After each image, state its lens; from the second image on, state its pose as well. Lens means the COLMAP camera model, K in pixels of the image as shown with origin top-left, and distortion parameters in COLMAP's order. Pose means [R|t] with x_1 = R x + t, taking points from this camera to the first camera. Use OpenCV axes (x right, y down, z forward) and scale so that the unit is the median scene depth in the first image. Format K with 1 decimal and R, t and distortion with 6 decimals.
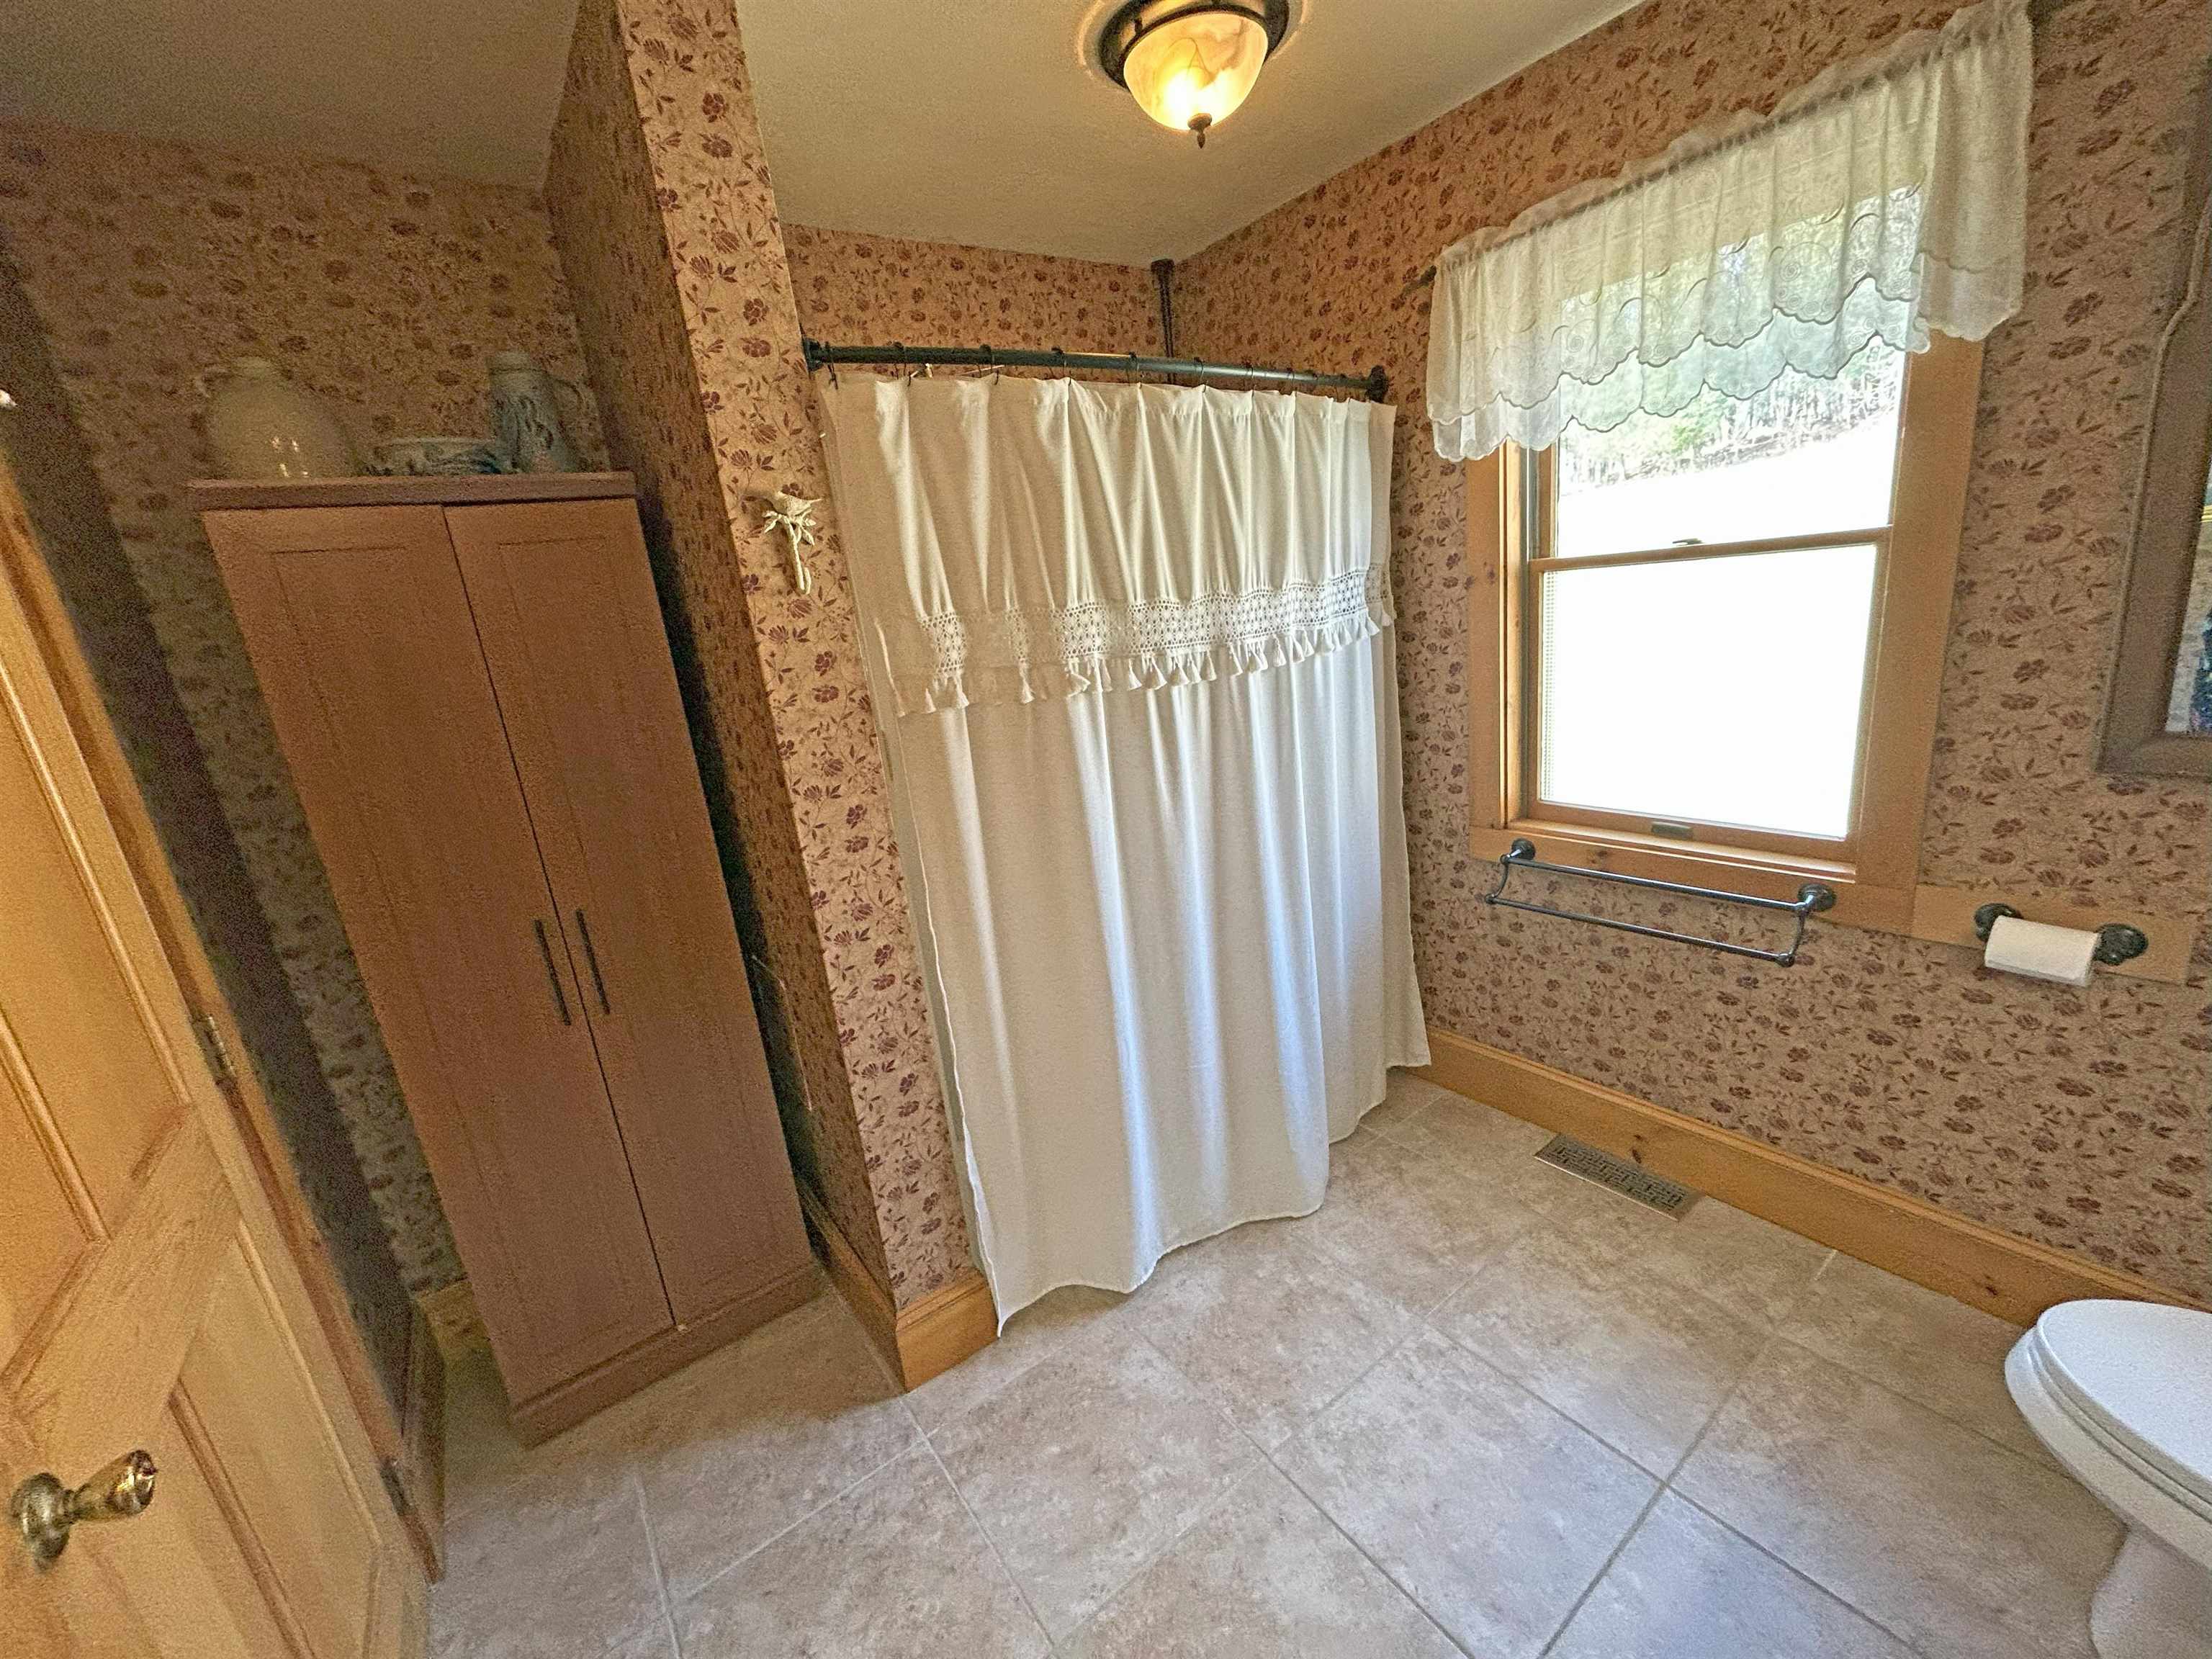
lens RADIAL K [[889.4, 0, 1106.0], [0, 889.4, 829.5], [0, 0, 1]] dist [-0.006245, -0.000118]
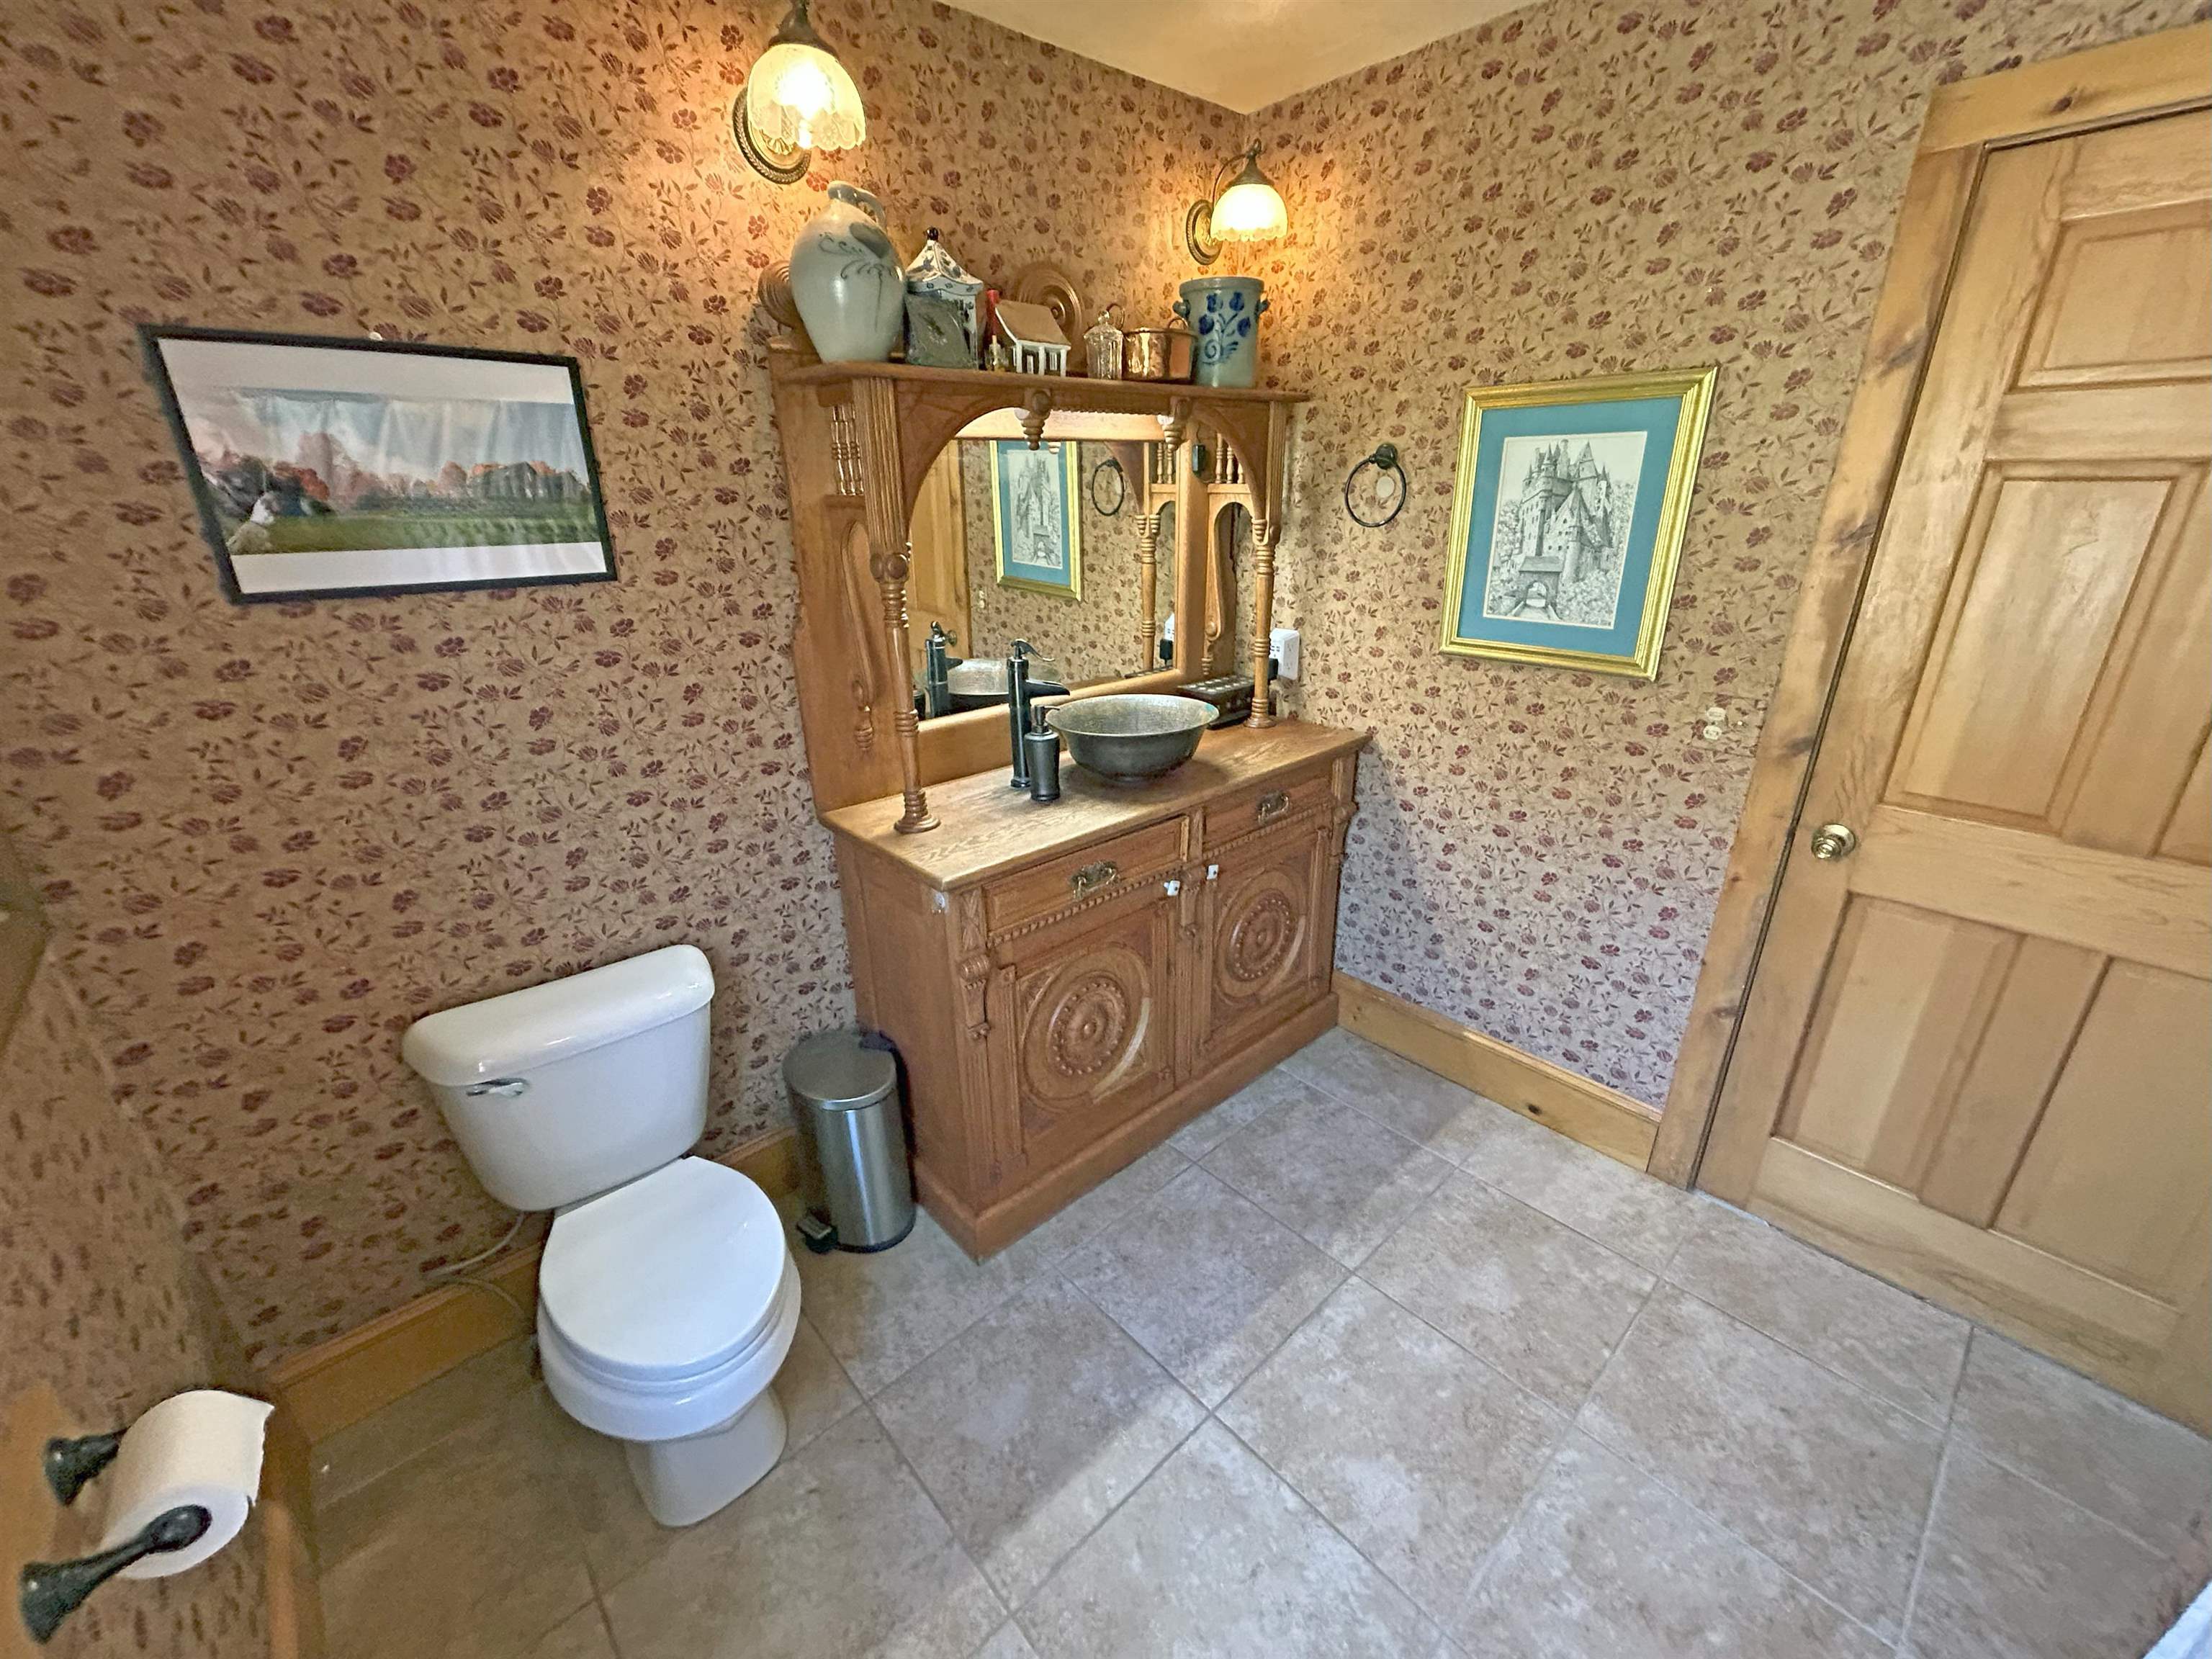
lens RADIAL K [[889.4, 0, 1106.0], [0, 889.4, 829.5], [0, 0, 1]] dist [-0.006245, -0.000118]
pose [[-0.986476, 0.157792, -0.044351, 0.373821], [0.099771, 0.792760, 0.601313, -0.377479], [0.130042, 0.588755, -0.797782, 1.062513]]
